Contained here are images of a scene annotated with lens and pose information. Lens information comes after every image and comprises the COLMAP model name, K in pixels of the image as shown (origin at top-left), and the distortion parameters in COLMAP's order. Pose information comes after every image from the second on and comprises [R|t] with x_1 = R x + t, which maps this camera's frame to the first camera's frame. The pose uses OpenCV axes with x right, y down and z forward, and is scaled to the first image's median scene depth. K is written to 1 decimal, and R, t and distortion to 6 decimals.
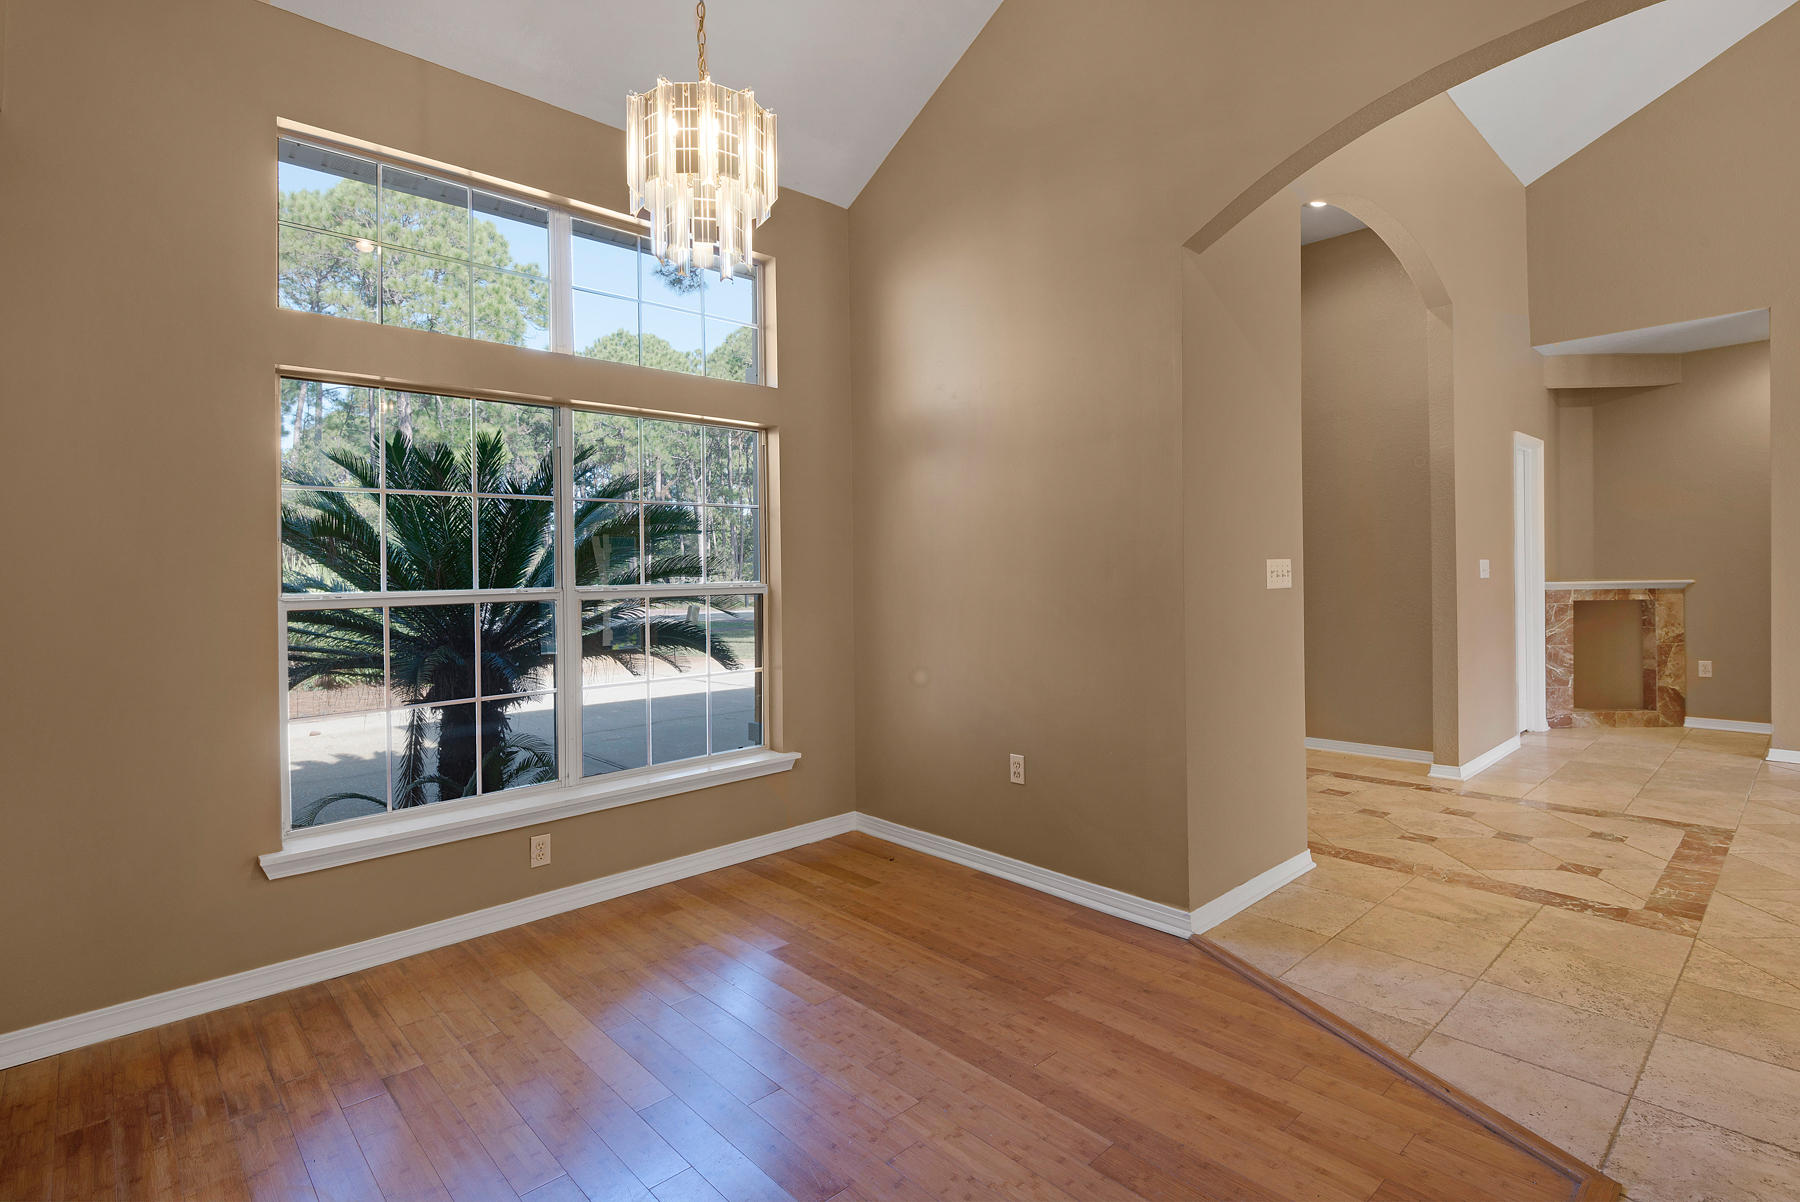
lens RADIAL K [[859.2, 0, 932.5], [0, 859.2, 580.5], [0, 0, 1]] dist [0.000143, -0.001590]
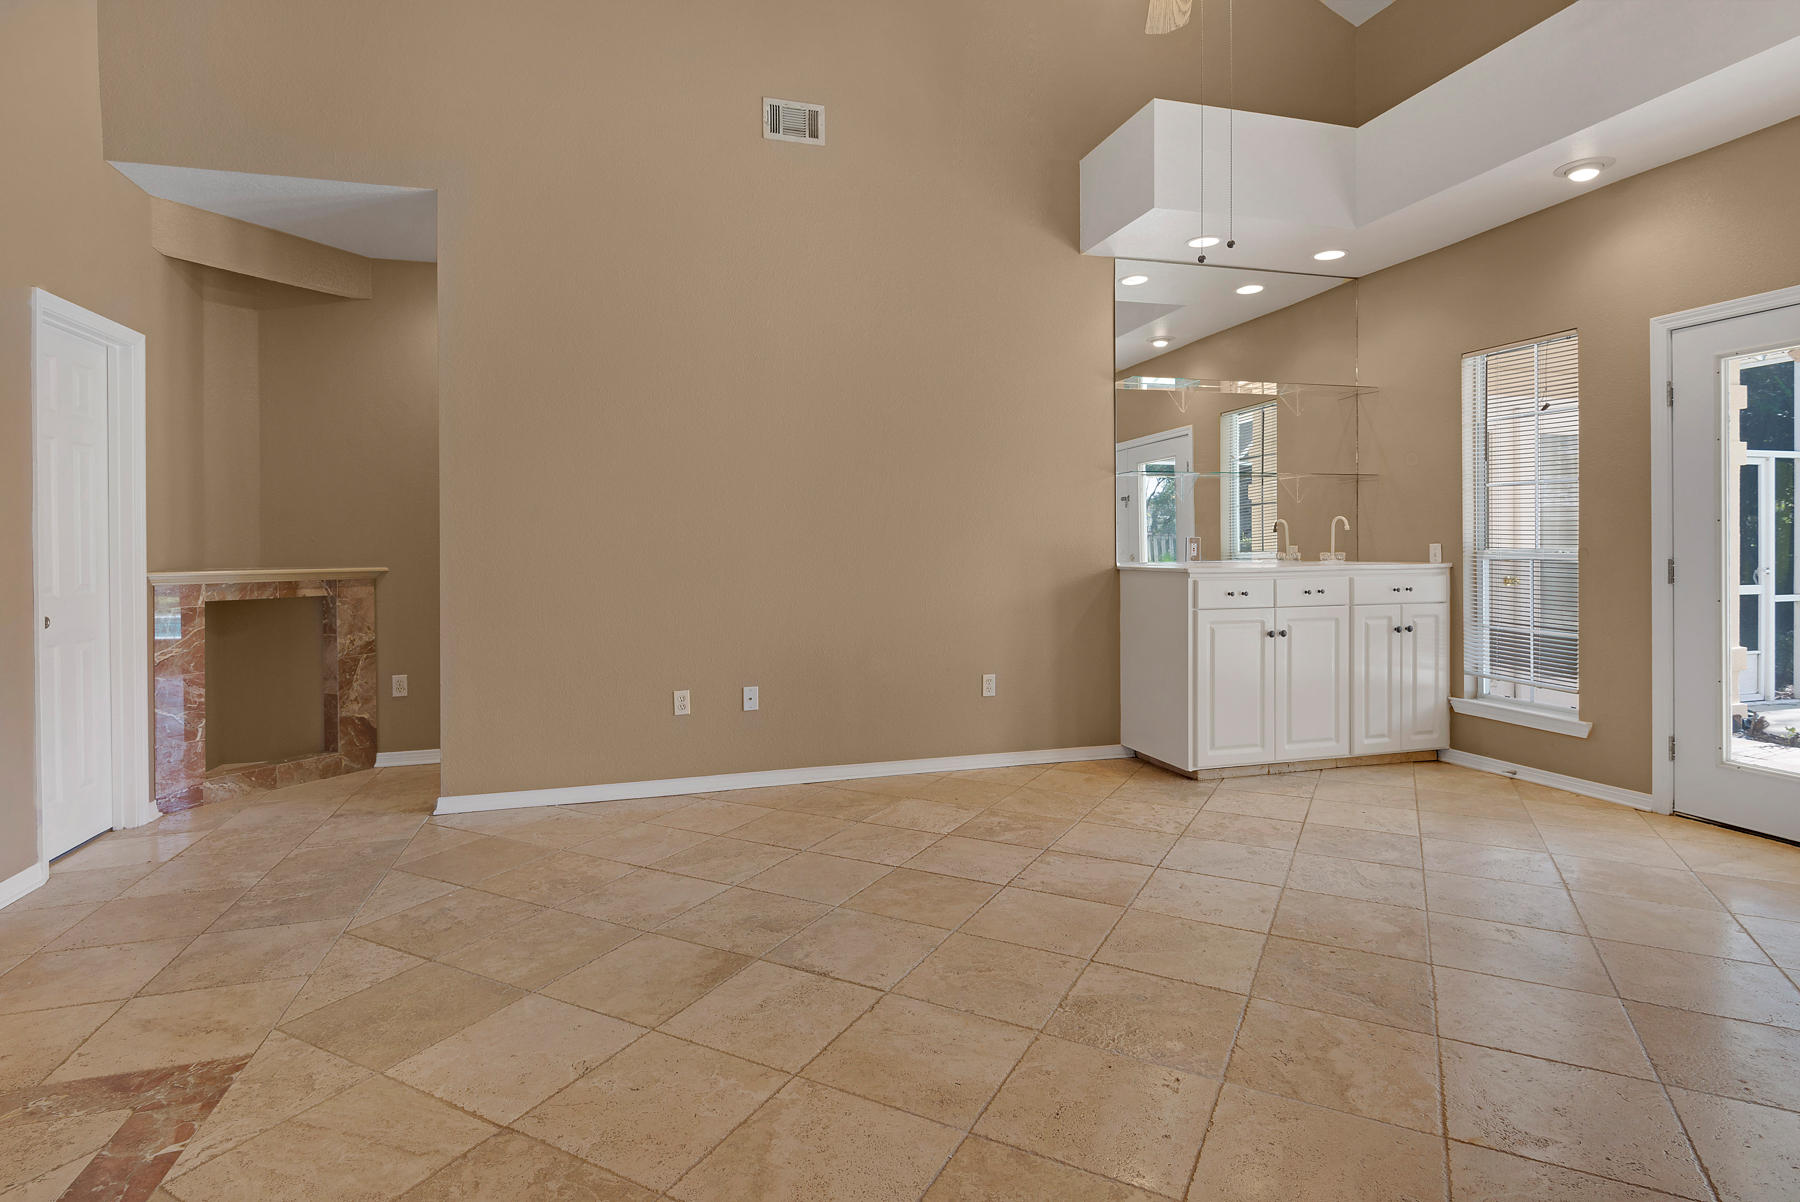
lens RADIAL K [[903.0, 0, 890.7], [0, 903.0, 546.4], [0, 0, 1]] dist [0.017101, -0.001264]
pose [[0.453683, 0.013688, 0.891058, 0.786354], [0.008624, 0.999768, -0.019749, 0.001593], [-0.891121, 0.016644, 0.453460, 0.521320]]
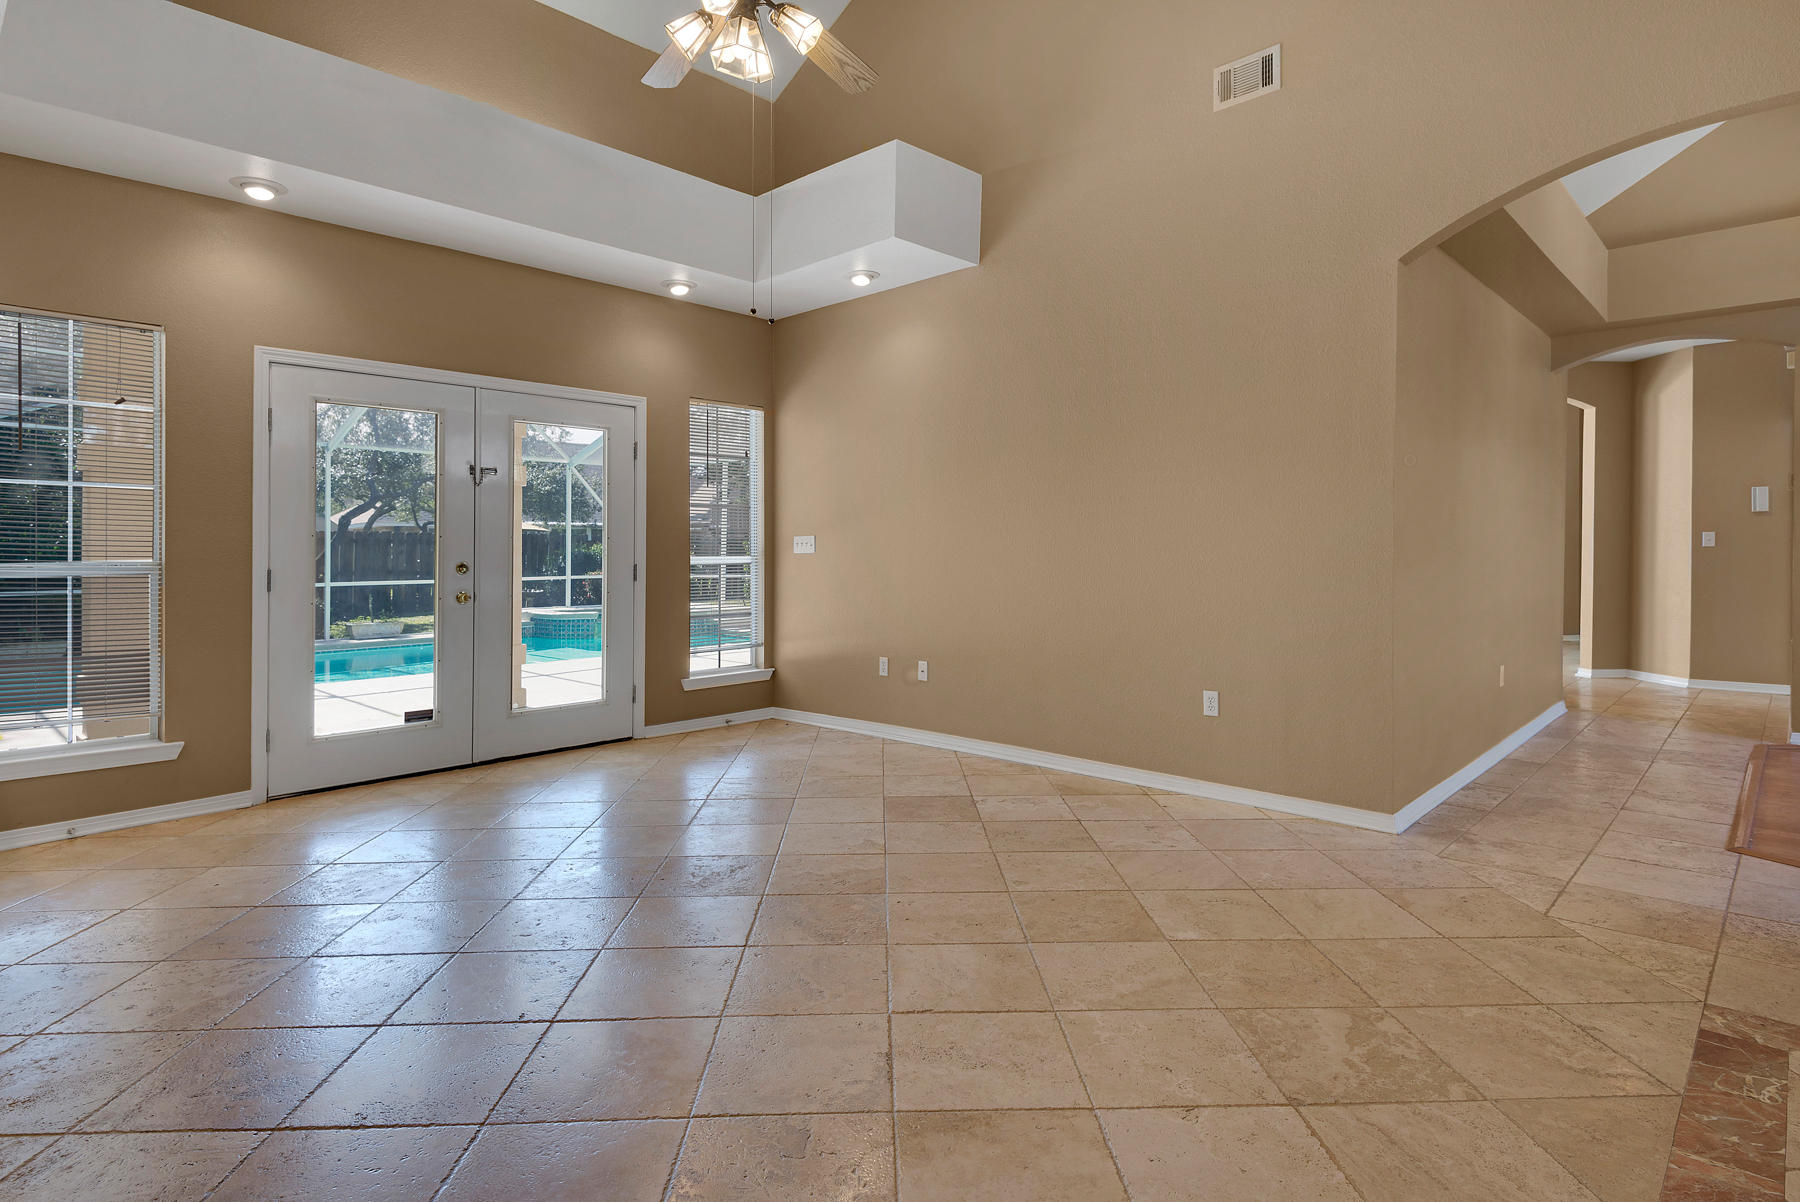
lens RADIAL K [[963.9, 0, 918.0], [0, 963.9, 556.5], [0, 0, 1]] dist [0.005970, -0.000595]
pose [[-0.997102, 0.026083, -0.071471, 1.496351], [0.024816, 0.999520, 0.018559, -0.016453], [0.071921, 0.016732, -0.997270, 1.645259]]
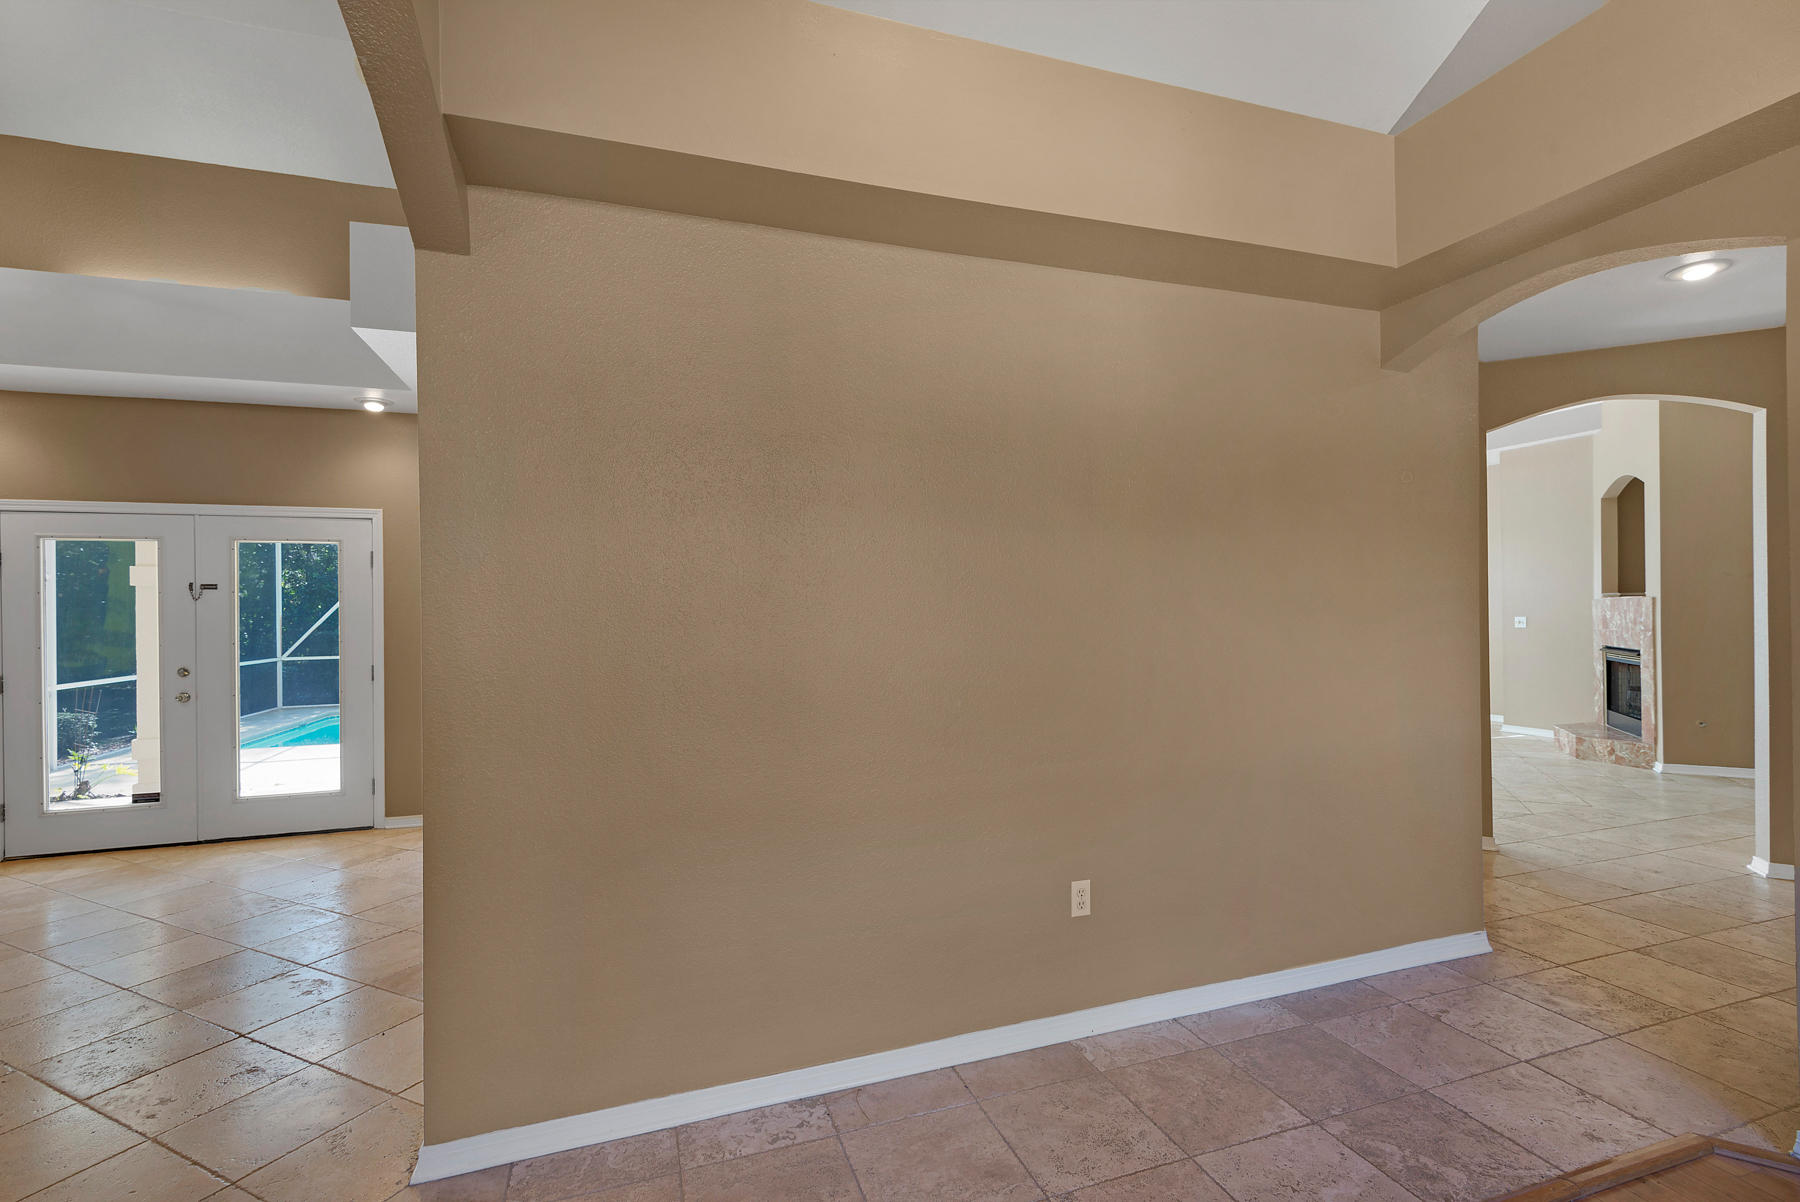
lens RADIAL K [[842.8, 0, 926.2], [0, 842.8, 600.7], [0, 0, 1]] dist [0.008363, -0.000659]
pose [[-0.914561, 0.037679, 0.402688, 0.136673], [0.035869, 0.999284, -0.012039, -0.052966], [-0.402854, 0.003434, -0.915258, 0.892475]]
